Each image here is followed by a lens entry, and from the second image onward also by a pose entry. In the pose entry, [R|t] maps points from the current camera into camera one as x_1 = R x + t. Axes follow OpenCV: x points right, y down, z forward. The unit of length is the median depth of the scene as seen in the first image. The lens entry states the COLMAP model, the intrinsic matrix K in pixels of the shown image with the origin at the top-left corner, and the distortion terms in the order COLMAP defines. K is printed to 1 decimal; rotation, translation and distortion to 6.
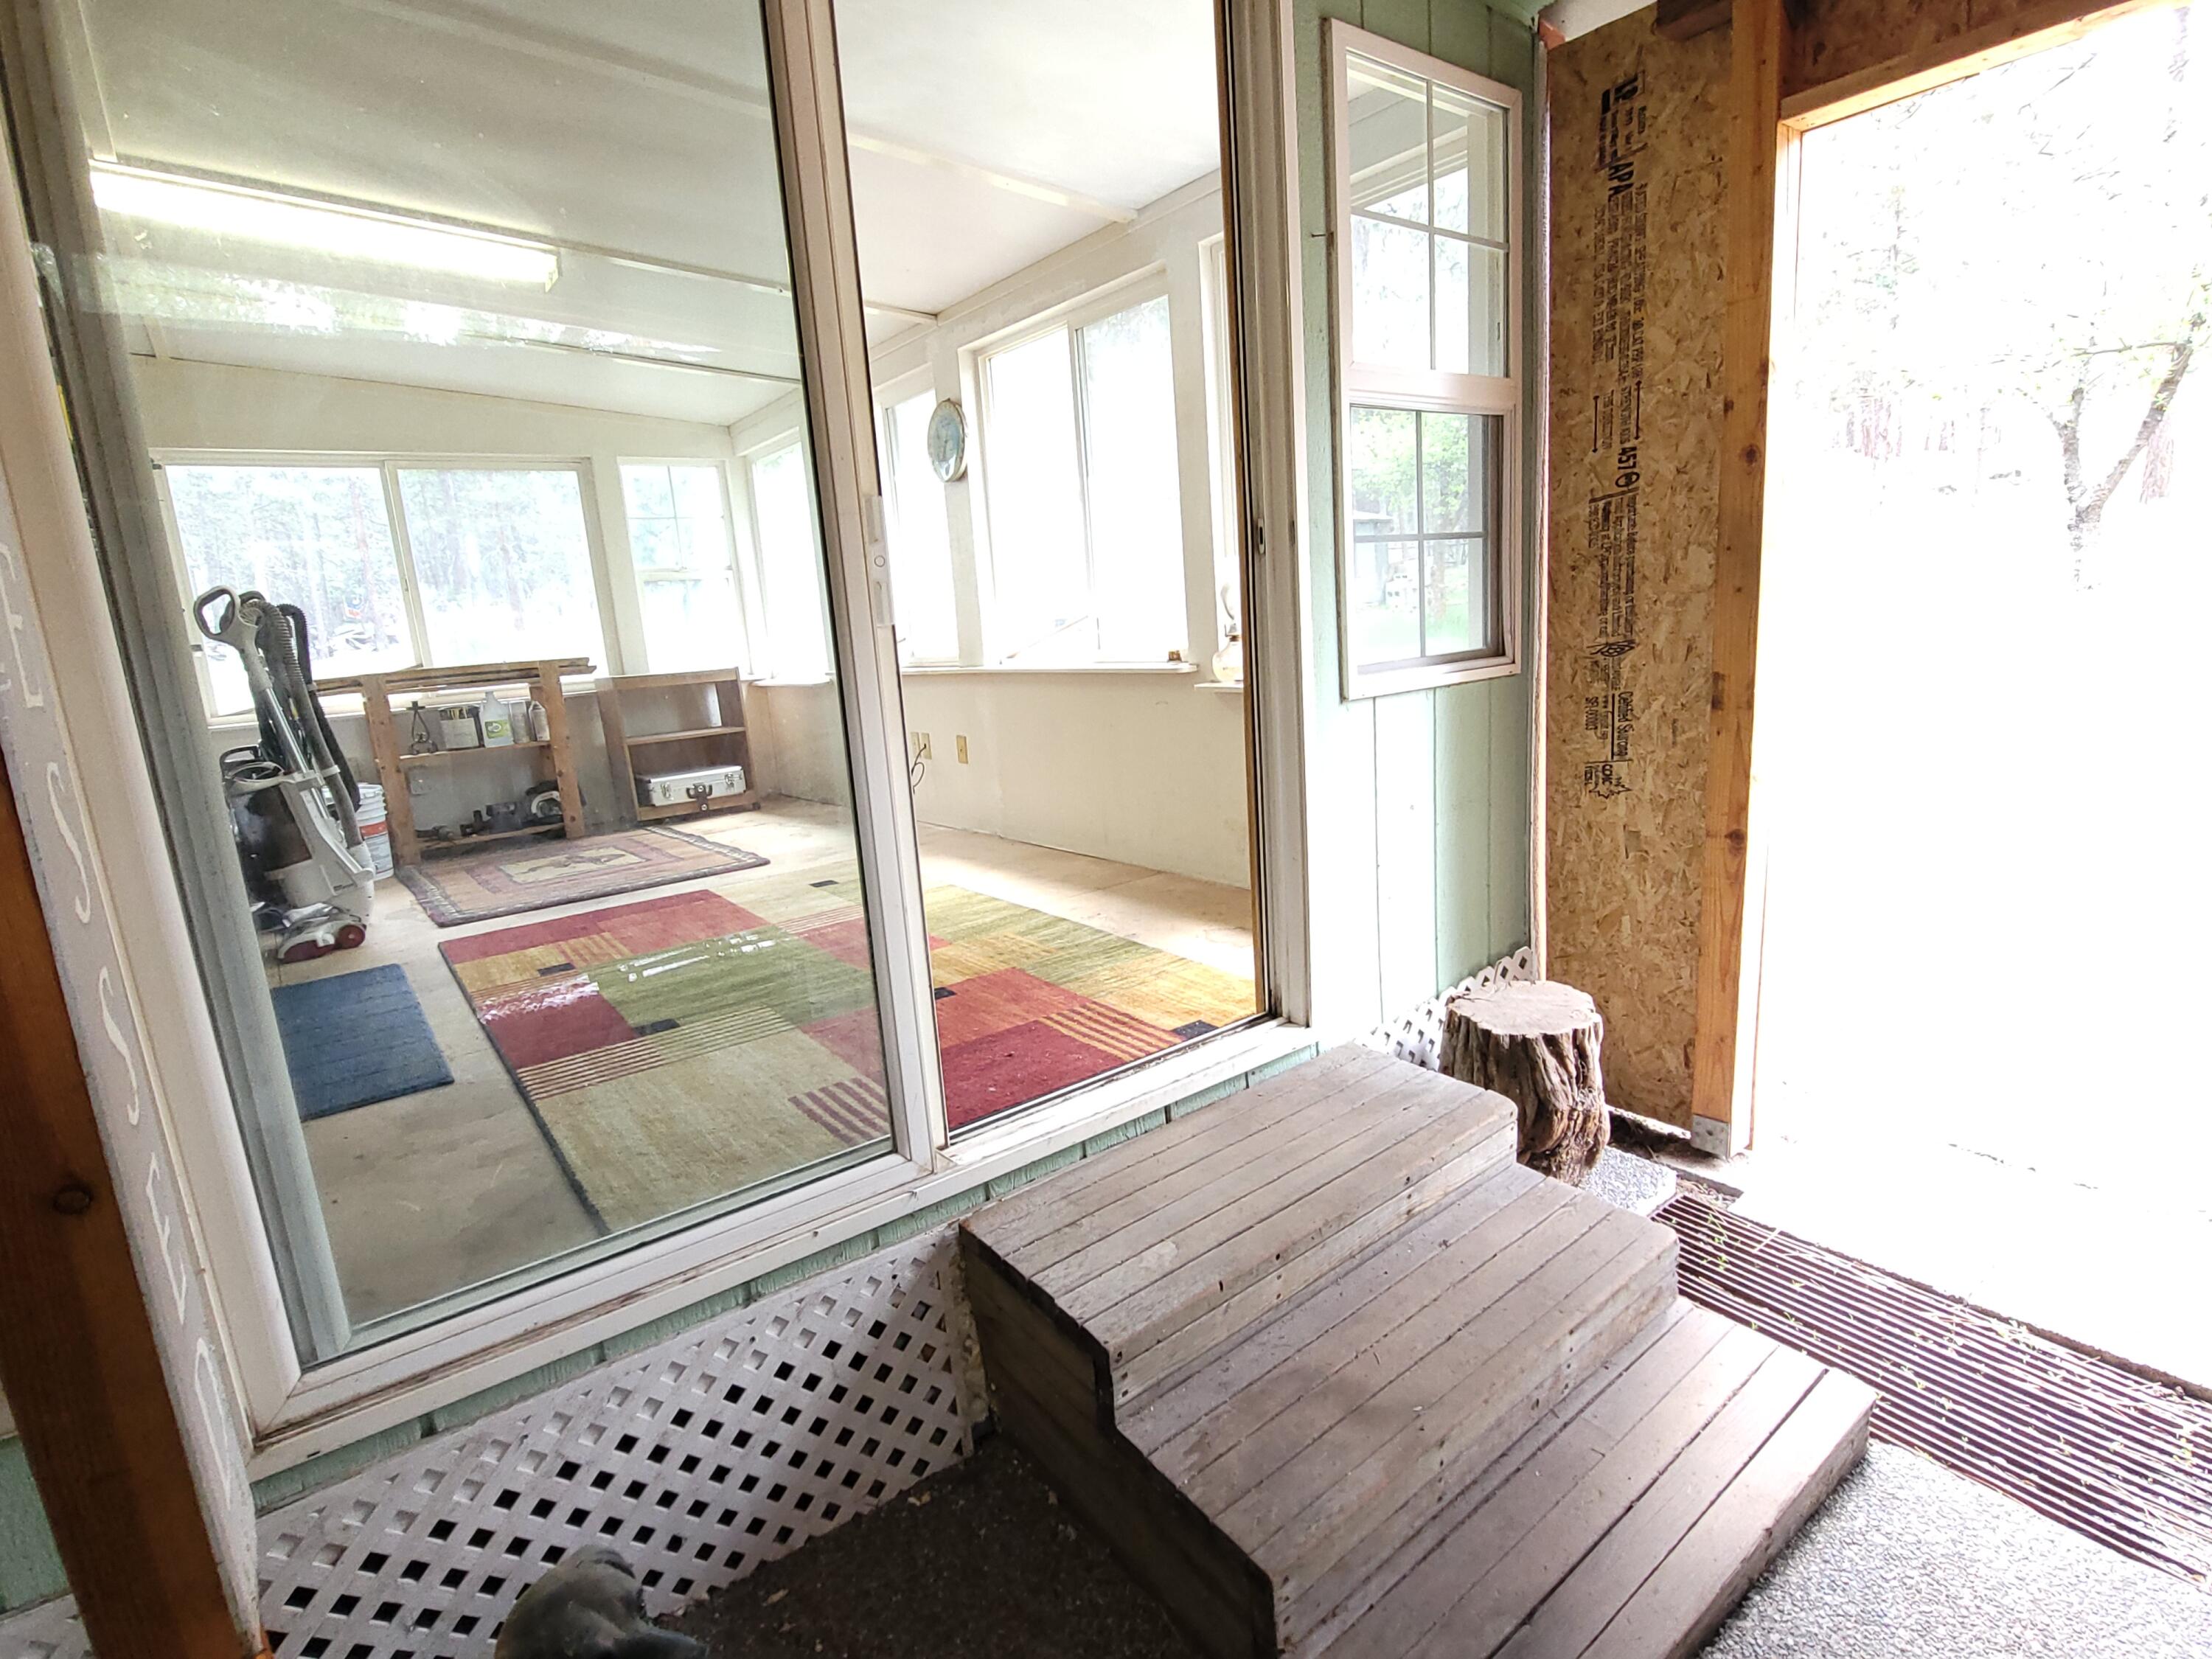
lens RADIAL K [[1103.1, 0, 1106.0], [0, 1103.1, 829.5], [0, 0, 1]] dist [0.000621, -0.014098]
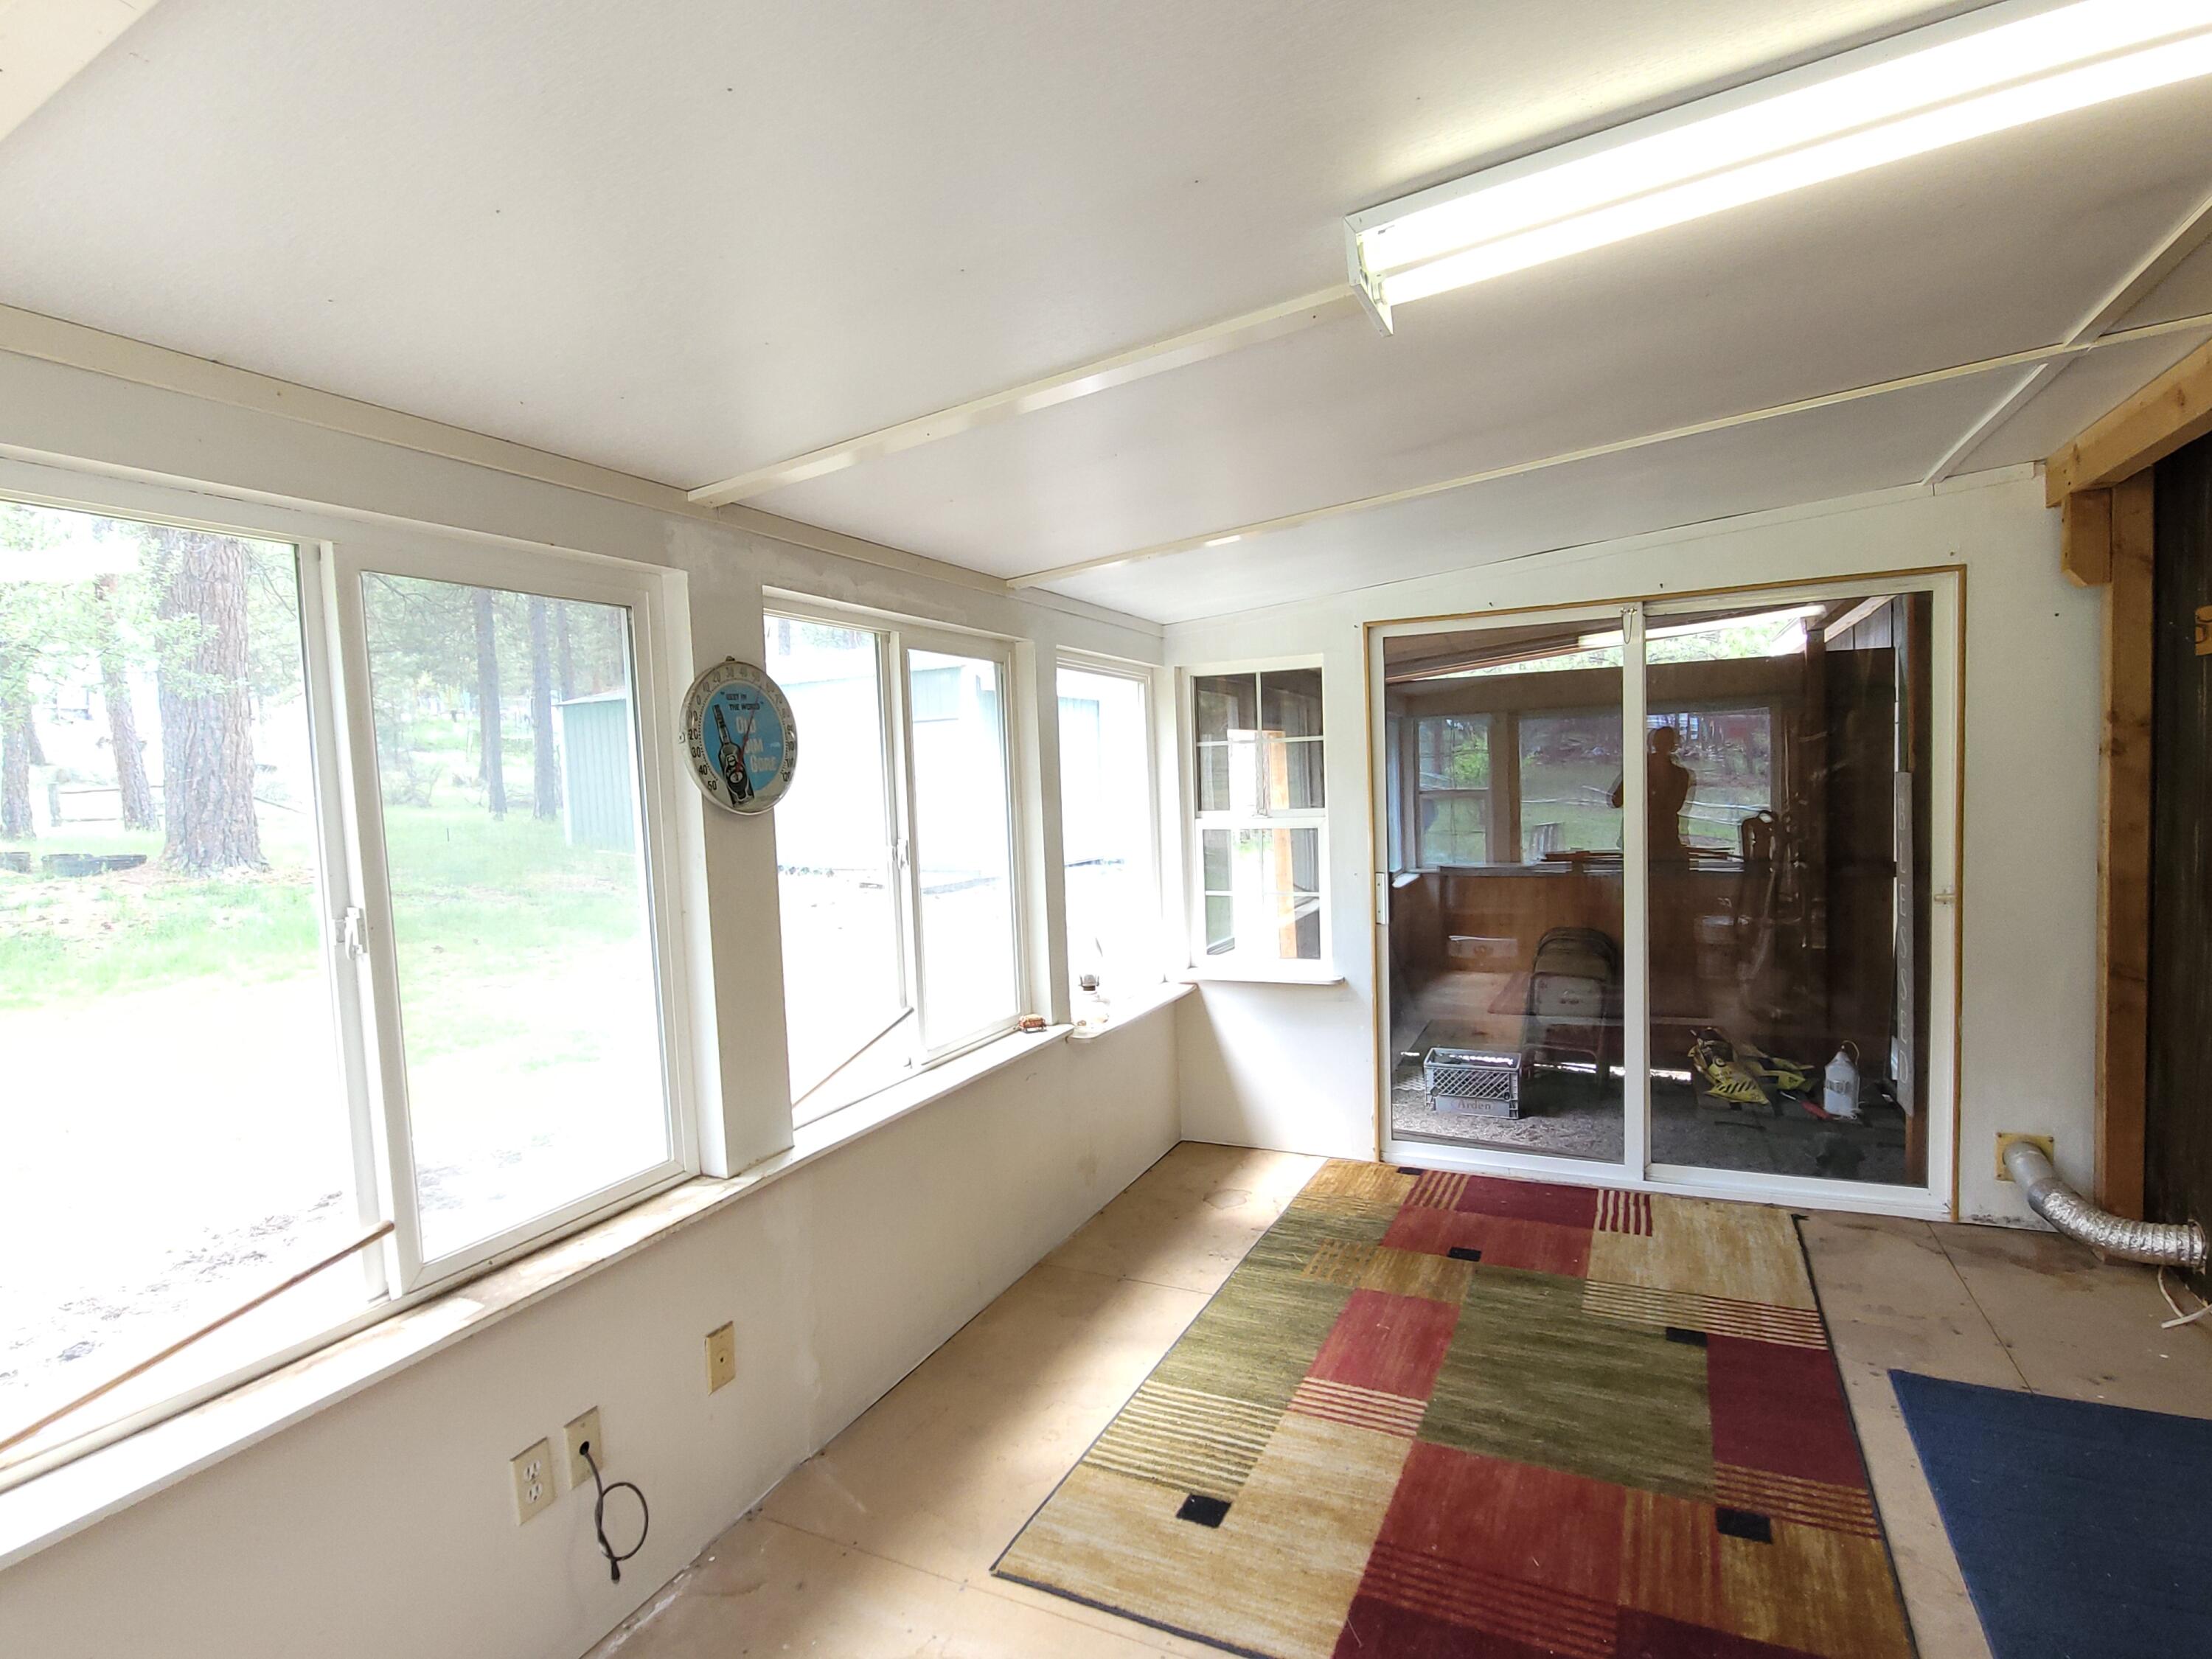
lens RADIAL K [[1103.1, 0, 1106.0], [0, 1103.1, 829.5], [0, 0, 1]] dist [0.000621, -0.014098]
pose [[-0.440225, 0.046021, 0.896707, -1.107359], [0.252609, 0.964696, 0.074504, -0.499425], [-0.861621, 0.259315, -0.436308, 1.775793]]
